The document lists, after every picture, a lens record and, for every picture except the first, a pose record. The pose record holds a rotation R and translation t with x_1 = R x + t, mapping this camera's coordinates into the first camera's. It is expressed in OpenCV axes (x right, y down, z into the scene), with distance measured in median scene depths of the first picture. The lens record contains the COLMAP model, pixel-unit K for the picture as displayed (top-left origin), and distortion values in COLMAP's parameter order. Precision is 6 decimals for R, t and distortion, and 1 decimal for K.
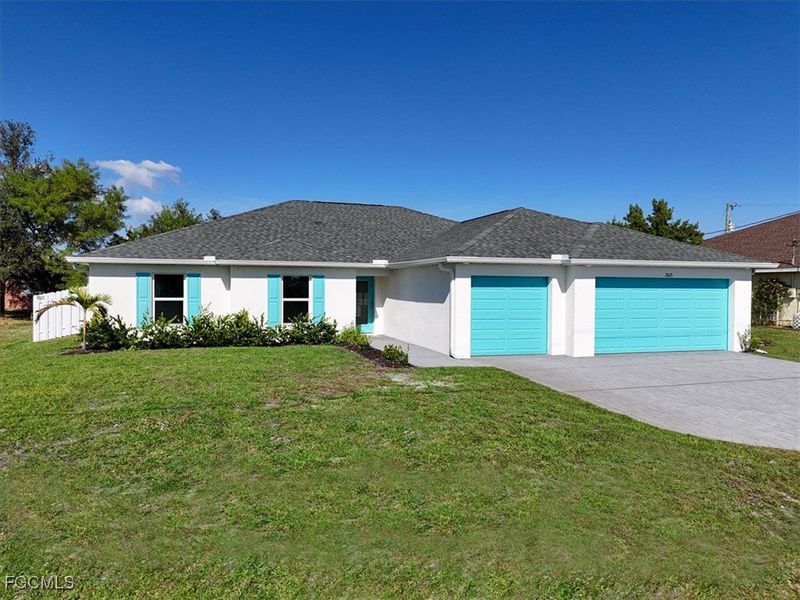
lens RADIAL K [[591.6, 0, 400.0], [0, 591.6, 300.0], [0, 0, 1]] dist [0.074123, -0.064522]
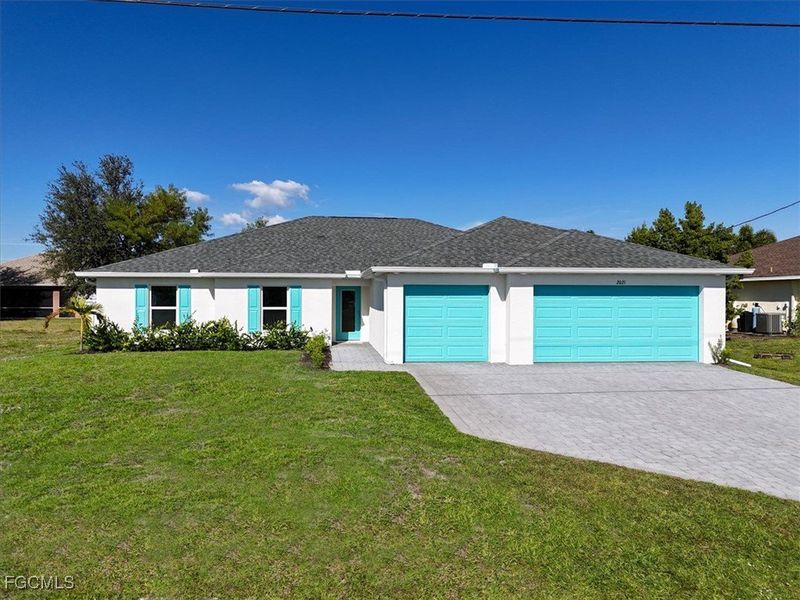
lens RADIAL K [[591.6, 0, 400.0], [0, 591.6, 300.0], [0, 0, 1]] dist [0.074123, -0.064522]
pose [[0.978867, -0.003679, -0.204467, 0.282300], [0.000181, 0.999853, -0.017128, 0.003080], [0.204500, 0.016729, 0.978724, -0.020331]]
